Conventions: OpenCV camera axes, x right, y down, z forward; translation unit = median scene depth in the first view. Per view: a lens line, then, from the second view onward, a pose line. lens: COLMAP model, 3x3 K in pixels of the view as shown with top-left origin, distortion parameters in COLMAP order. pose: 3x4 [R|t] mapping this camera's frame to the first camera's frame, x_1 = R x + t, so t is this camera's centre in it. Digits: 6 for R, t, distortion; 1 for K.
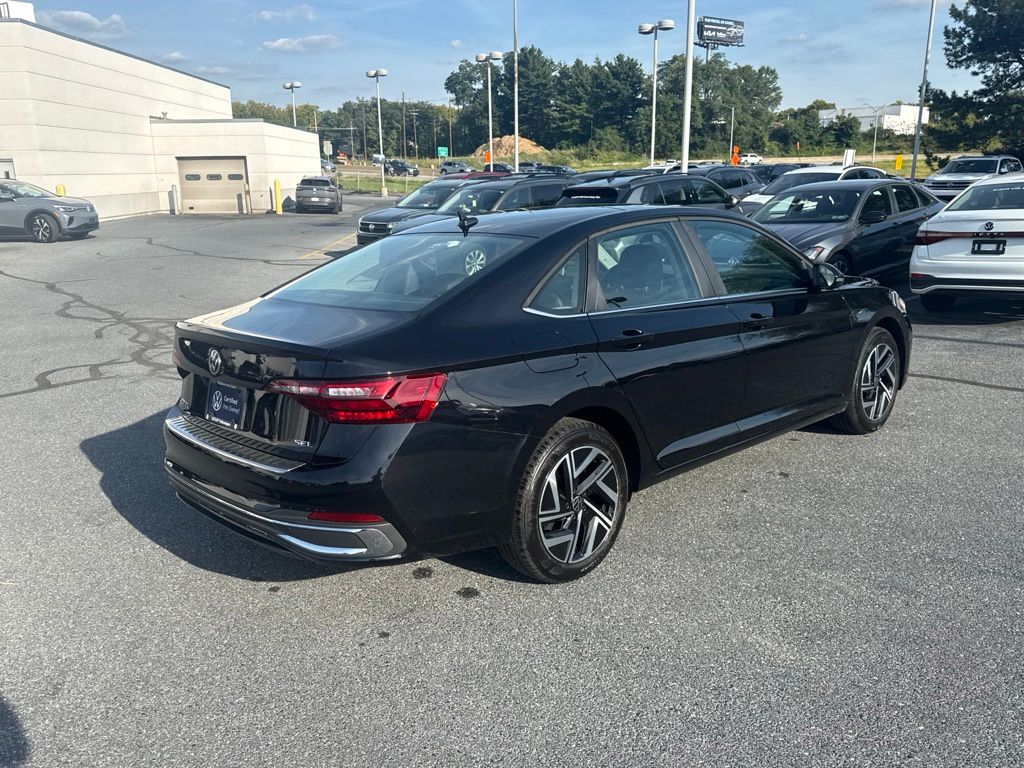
lens RADIAL K [[831.0, 0, 509.1], [0, 831.0, 399.5], [0, 0, 1]] dist [0.060629, -0.090074]
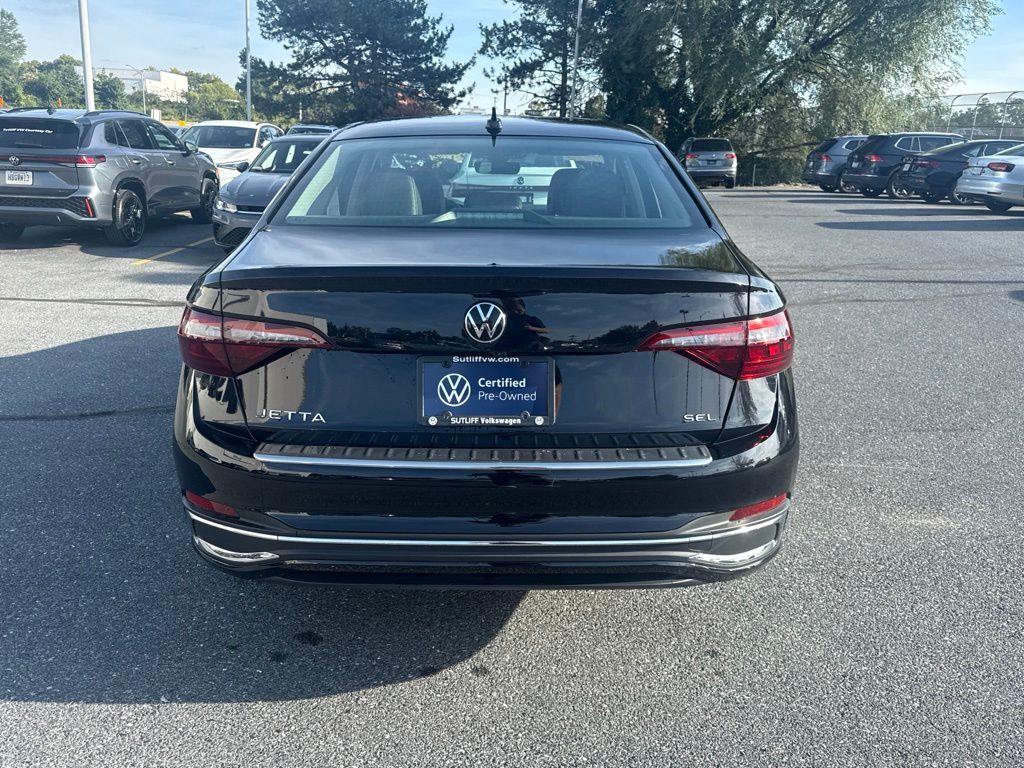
lens RADIAL K [[841.0, 0, 504.7], [0, 841.0, 381.2], [0, 0, 1]] dist [0.016806, -0.016806]
pose [[0.688053, -0.142475, 0.711536, -0.143141], [0.131258, 0.988798, 0.071066, -0.008098], [-0.713691, 0.044497, 0.699046, 0.106246]]
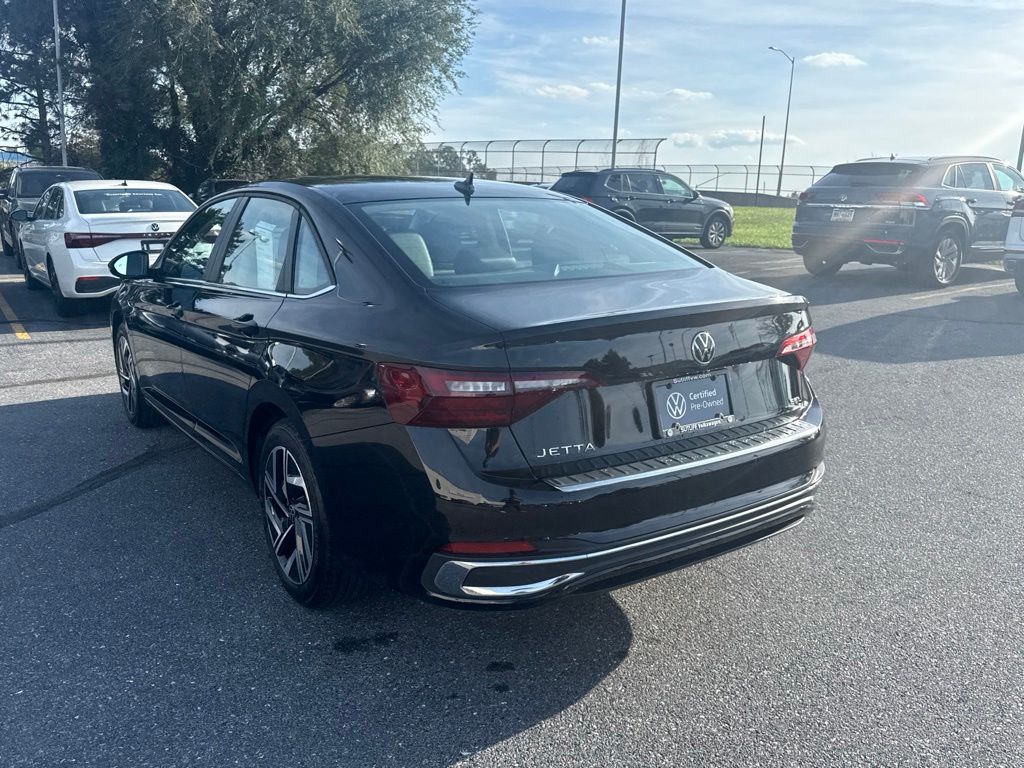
lens RADIAL K [[831.0, 0, 509.1], [0, 831.0, 399.5], [0, 0, 1]] dist [0.060629, -0.090074]
pose [[0.154694, -0.193543, 0.968819, -0.206963], [0.224108, 0.961936, 0.156384, -0.029004], [-0.962209, 0.192928, 0.192180, 0.191082]]
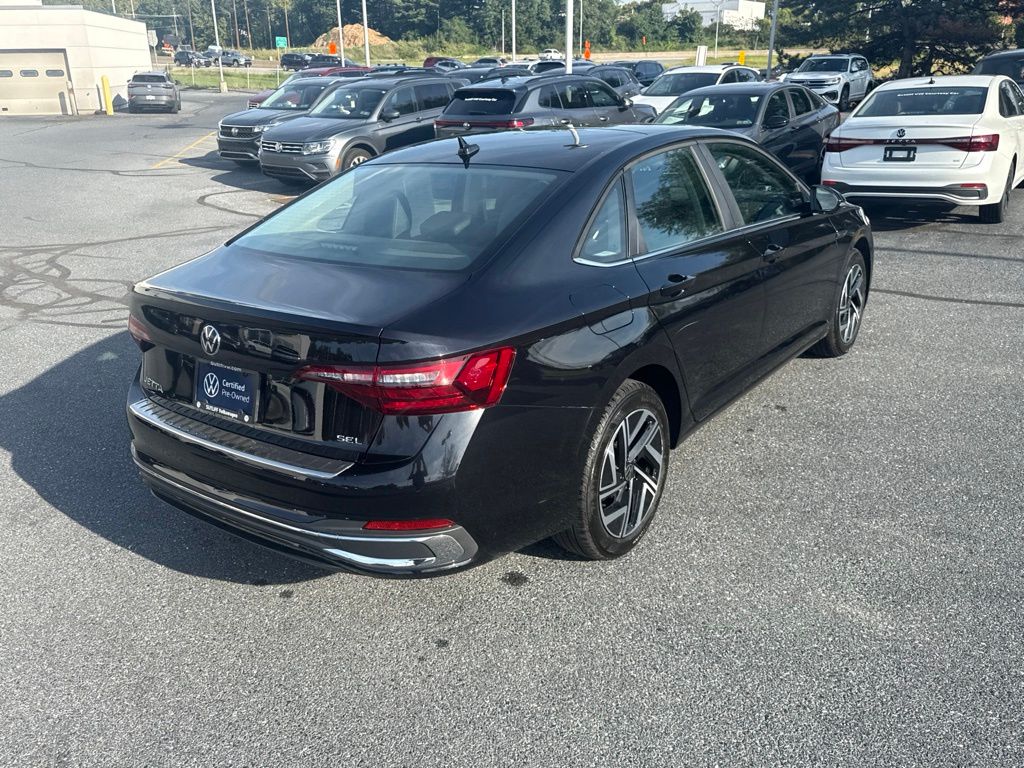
lens RADIAL K [[830.5, 0, 509.5], [0, 830.5, 388.5], [0, 0, 1]] dist [0.048261, -0.077476]
pose [[0.984232, -0.060244, 0.166310, -0.037936], [0.042749, 0.993357, 0.106838, -0.013353], [-0.171641, -0.098044, 0.980269, 0.028805]]
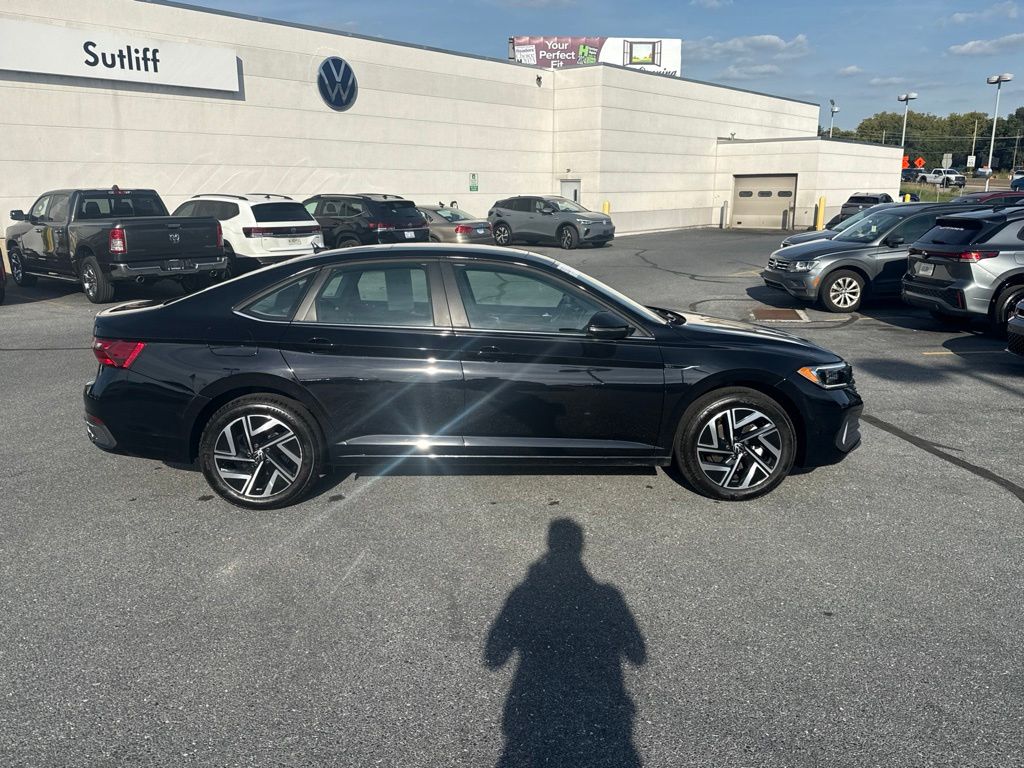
lens RADIAL K [[831.0, 0, 509.1], [0, 831.0, 399.5], [0, 0, 1]] dist [0.060629, -0.090074]
pose [[0.742189, 0.172005, -0.647742, 0.255669], [-0.180610, 0.982080, 0.053842, -0.023525], [0.645396, 0.077028, 0.759955, 0.039629]]
